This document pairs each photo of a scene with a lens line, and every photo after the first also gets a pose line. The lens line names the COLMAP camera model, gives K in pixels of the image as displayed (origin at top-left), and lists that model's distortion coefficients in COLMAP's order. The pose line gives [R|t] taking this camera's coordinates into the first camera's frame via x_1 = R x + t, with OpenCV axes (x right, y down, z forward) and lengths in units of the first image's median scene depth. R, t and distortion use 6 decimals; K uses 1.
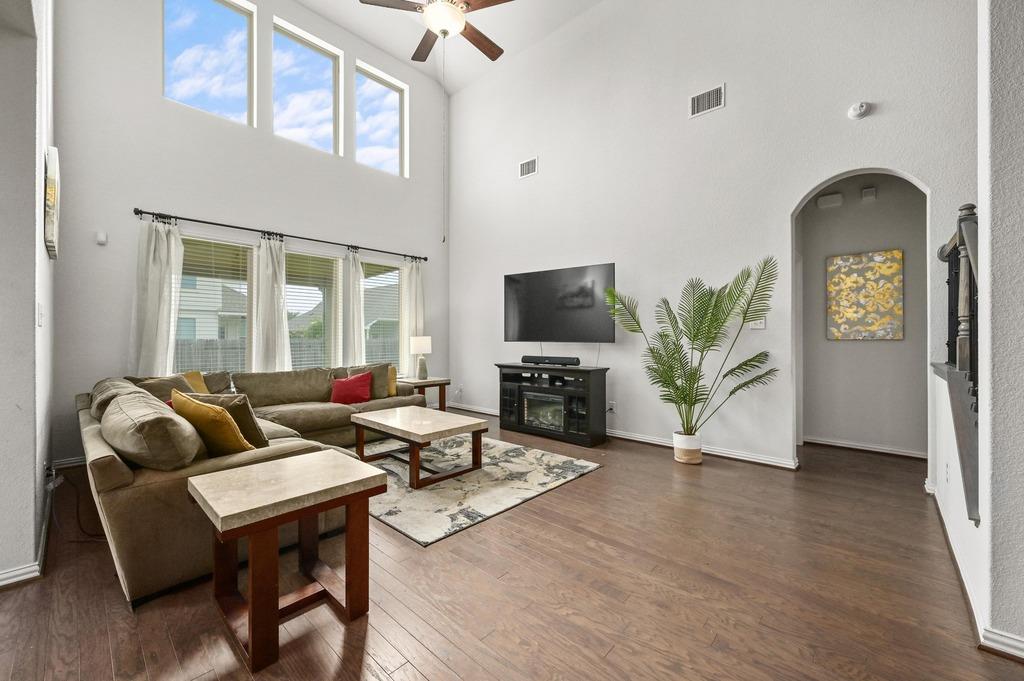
lens RADIAL K [[404.9, 0, 512.8], [0, 404.9, 337.0], [0, 0, 1]] dist [-0.002195, -0.000030]
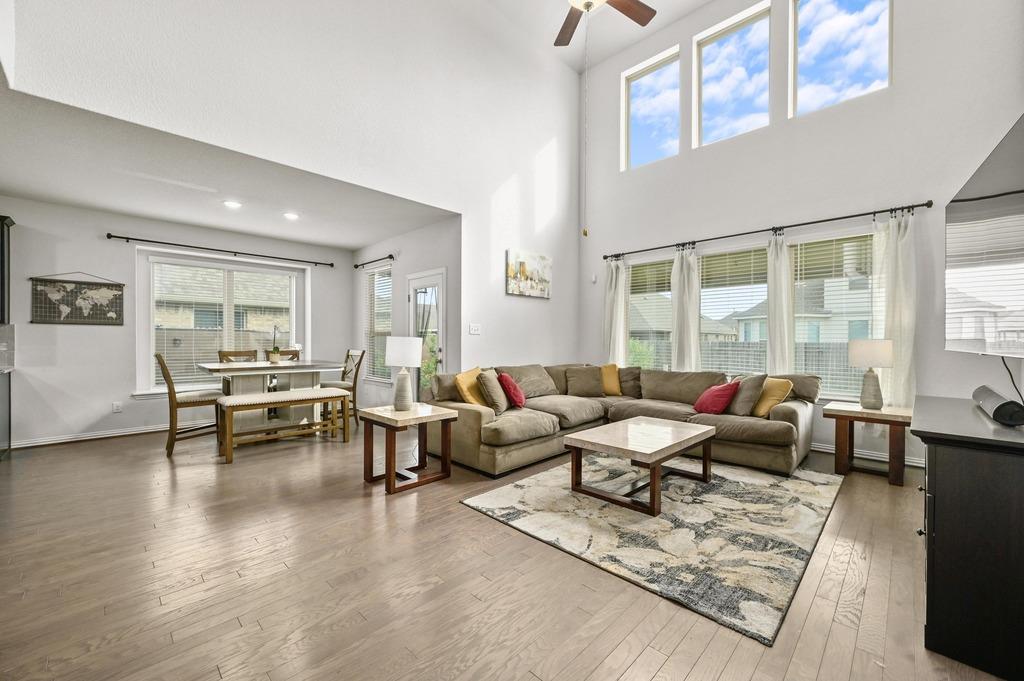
lens RADIAL K [[405.6, 0, 512.0], [0, 405.6, 340.5], [0, 0, 1]] dist [-0.002776, -0.000221]
pose [[-0.036596, 0.004273, -0.999321, 0.560432], [-0.003119, 0.999986, 0.004390, -0.000824], [0.999325, 0.003277, -0.036582, 0.639556]]
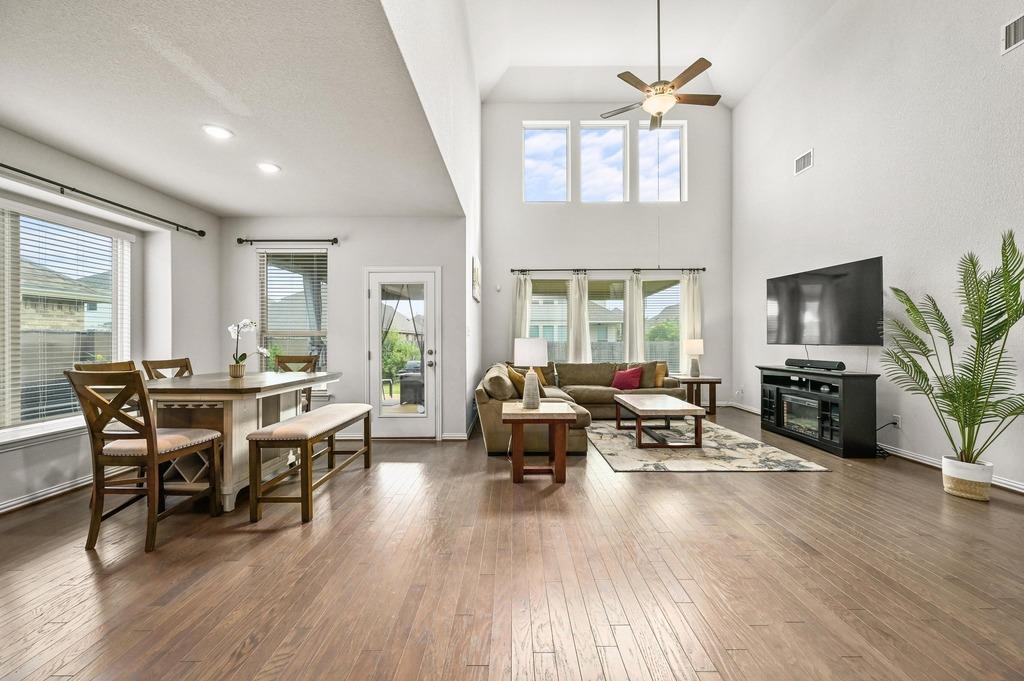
lens RADIAL K [[404.9, 0, 512.8], [0, 404.9, 337.0], [0, 0, 1]] dist [-0.002195, -0.000030]
pose [[0.676447, -0.006804, -0.736460, 0.363536], [0.002228, 0.999972, -0.007192, -0.001078], [0.736488, 0.003224, 0.676443, -0.198844]]
